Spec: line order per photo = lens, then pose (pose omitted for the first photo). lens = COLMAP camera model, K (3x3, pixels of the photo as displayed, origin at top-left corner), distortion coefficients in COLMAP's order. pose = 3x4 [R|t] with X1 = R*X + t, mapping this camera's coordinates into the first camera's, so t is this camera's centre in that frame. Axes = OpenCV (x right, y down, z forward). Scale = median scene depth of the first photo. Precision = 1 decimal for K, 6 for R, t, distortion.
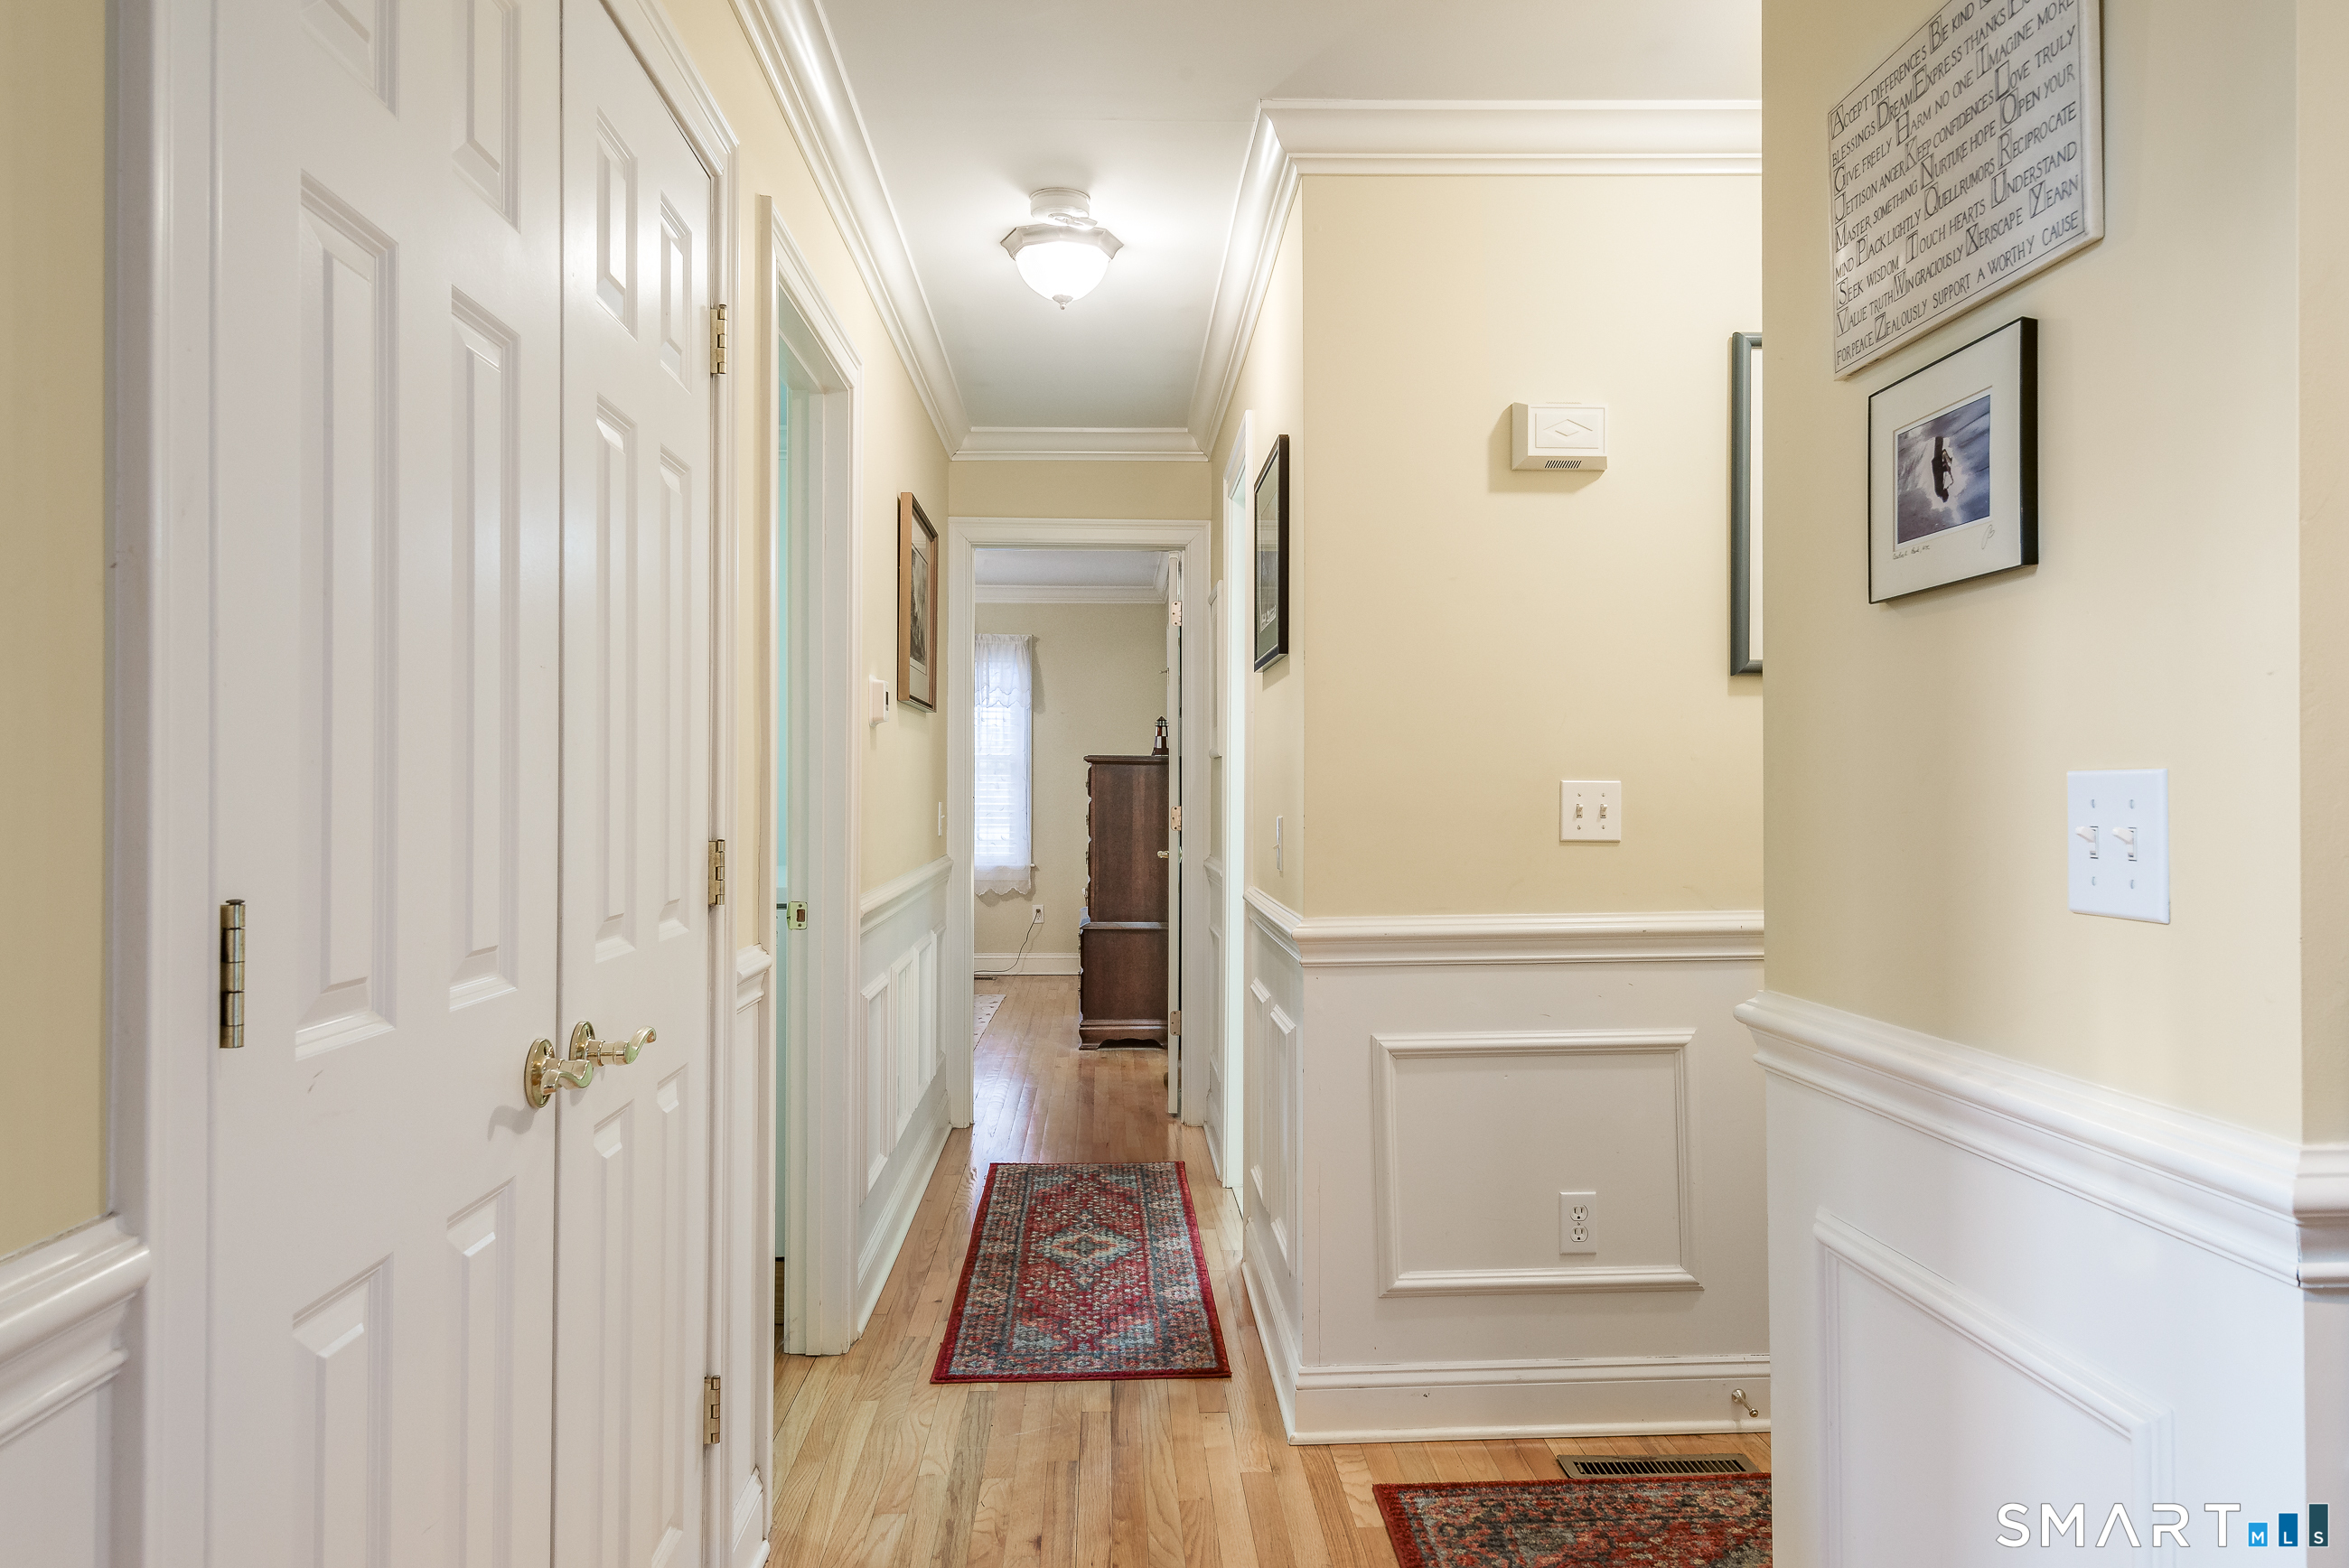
lens RADIAL K [[1598.3, 0, 1159.9], [0, 1598.3, 783.1], [0, 0, 1]] dist [0.024941, -0.006289]
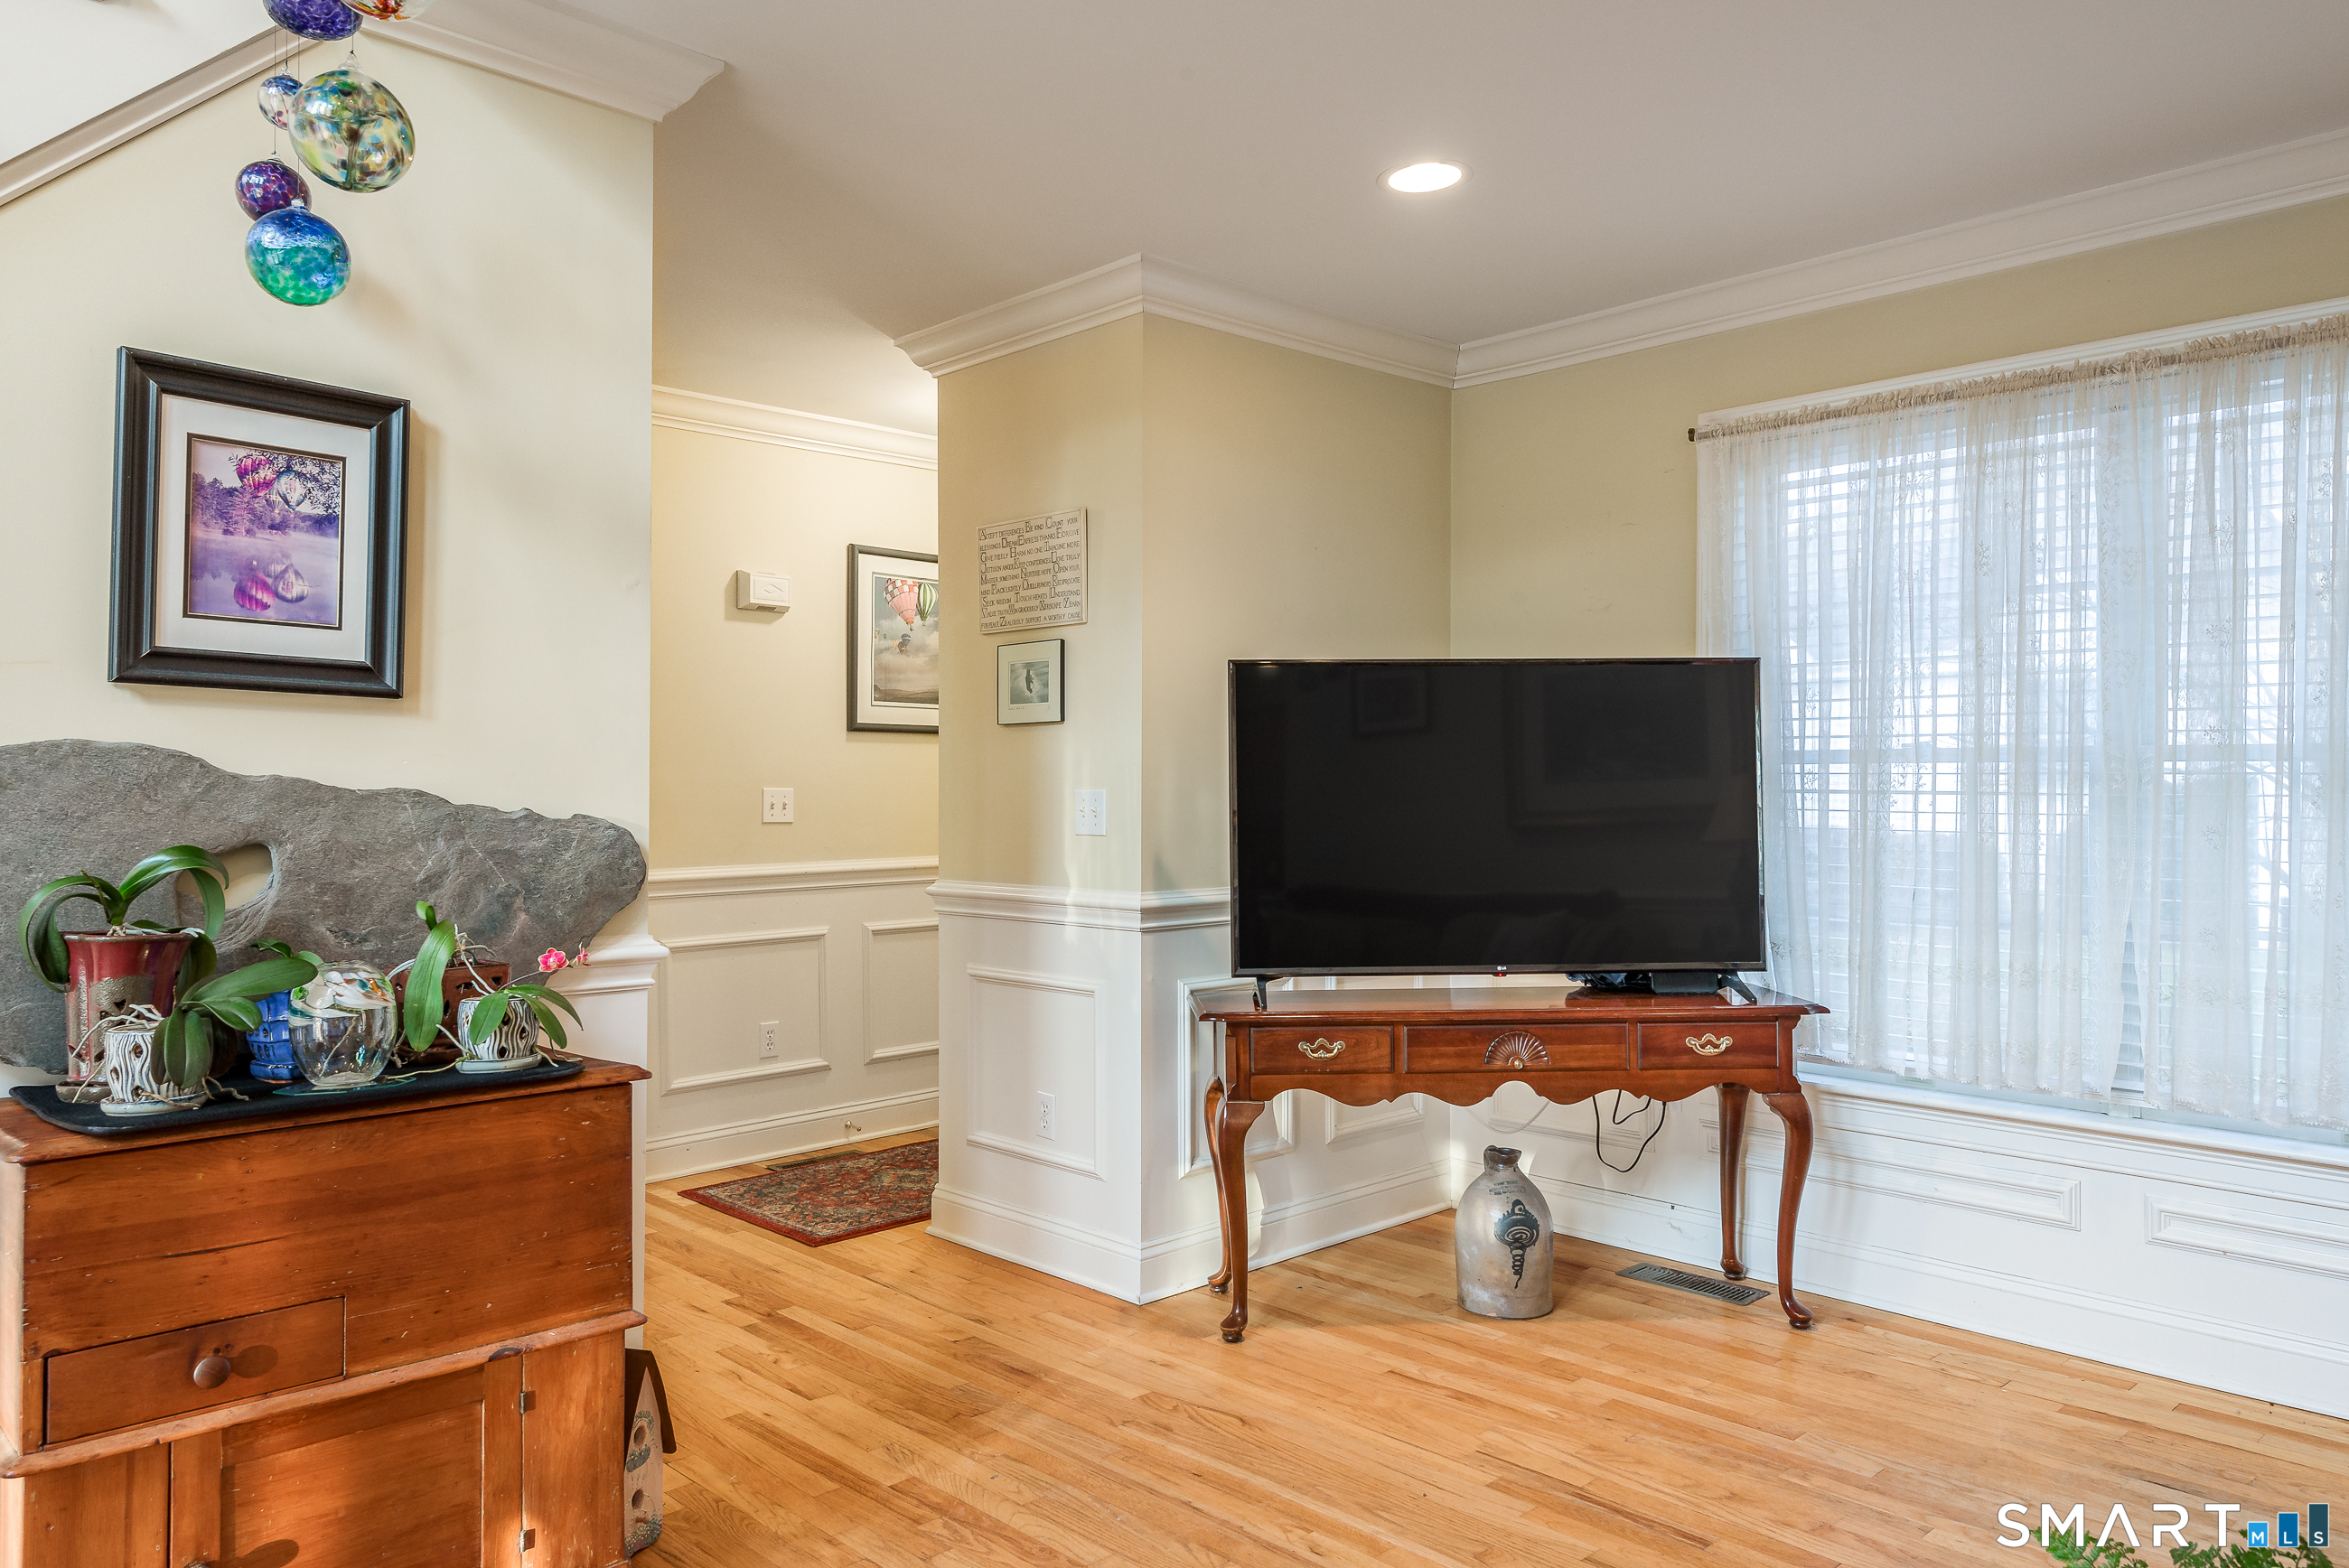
lens RADIAL K [[1598.3, 0, 1170.7], [0, 1598.3, 779.1], [0, 0, 1]] dist [0.024941, -0.006289]
pose [[0.756013, 0.009148, 0.654493, -0.951939], [-0.007745, 0.999957, -0.005031, -0.010177], [-0.654511, -0.001266, 0.756052, -1.050498]]
